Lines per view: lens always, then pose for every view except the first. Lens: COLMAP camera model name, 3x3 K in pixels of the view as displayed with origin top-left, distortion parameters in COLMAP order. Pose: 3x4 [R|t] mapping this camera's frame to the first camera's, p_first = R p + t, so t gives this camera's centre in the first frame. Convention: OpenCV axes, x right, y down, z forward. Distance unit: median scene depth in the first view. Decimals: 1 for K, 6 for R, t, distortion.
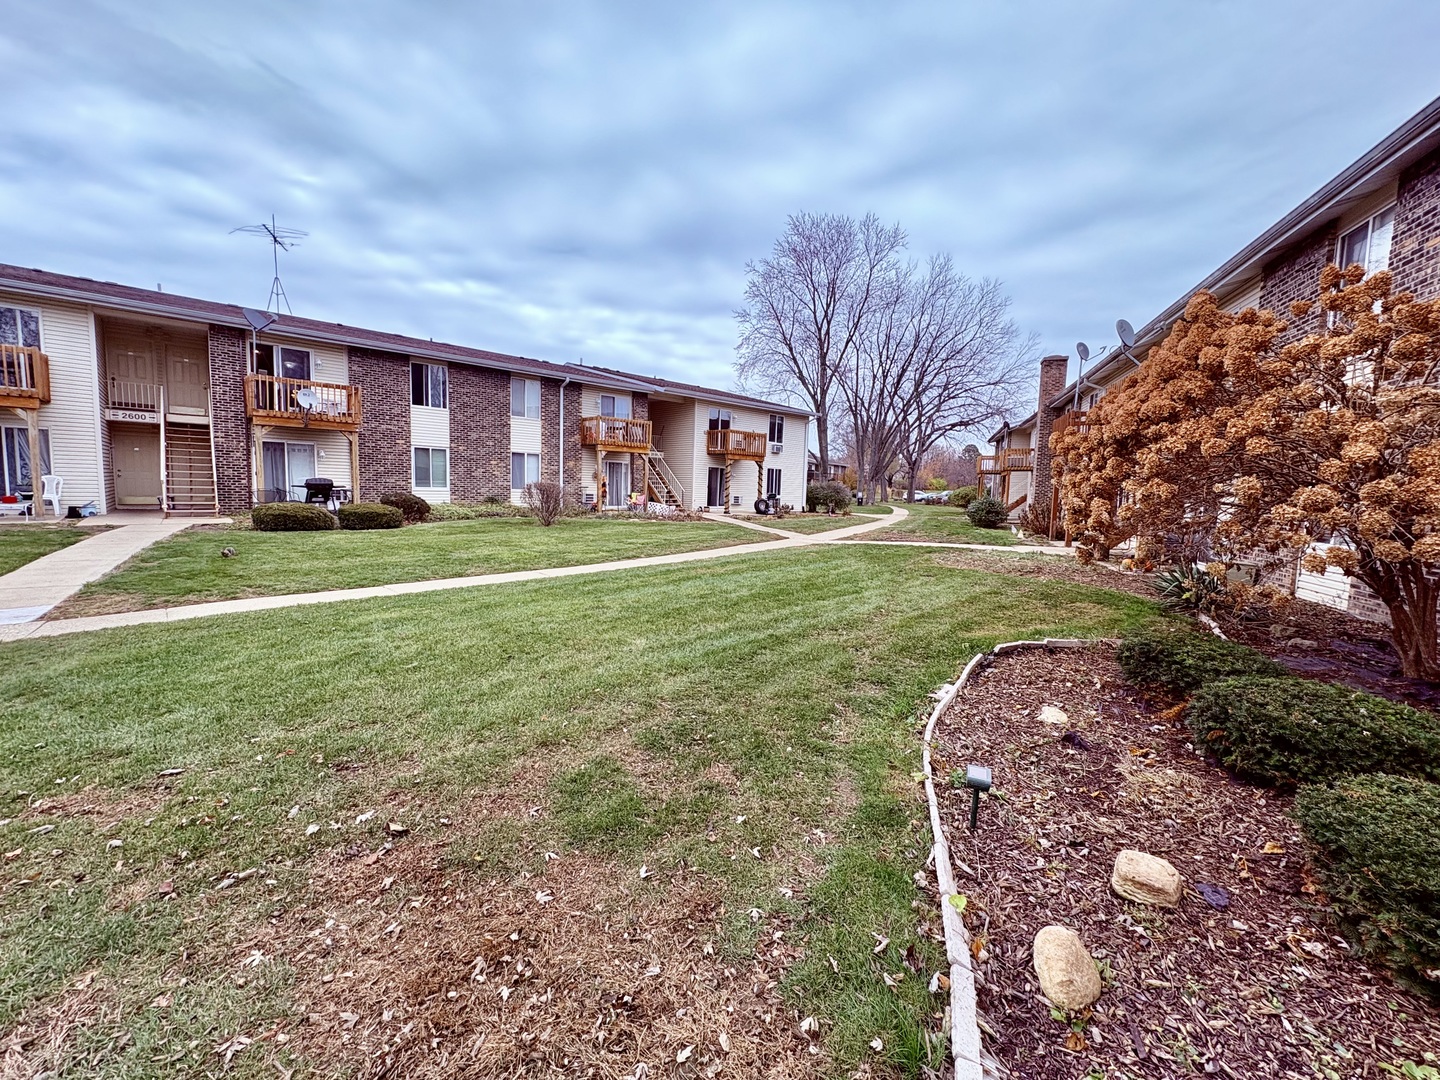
lens RADIAL K [[570.3, 0, 716.0], [0, 570.3, 535.9], [0, 0, 1]] dist [-0.000203, 0.000064]
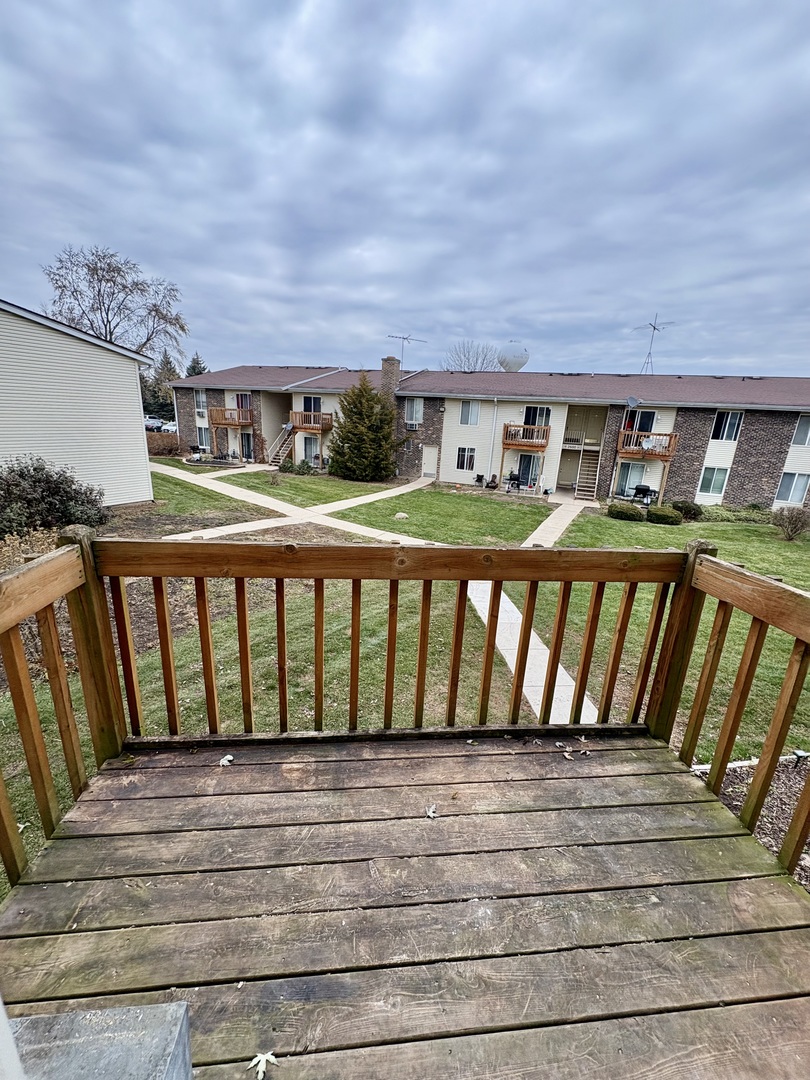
lens RADIAL K [[427.7, 0, 407.0], [0, 427.7, 539.9], [0, 0, 1]] dist [-0.000203, 0.000064]
pose [[0.443984, 0.248383, -0.860920, 0.191290], [-0.114499, 0.968662, 0.220419, -0.147685], [0.888689, 0.000712, 0.458510, -0.300621]]
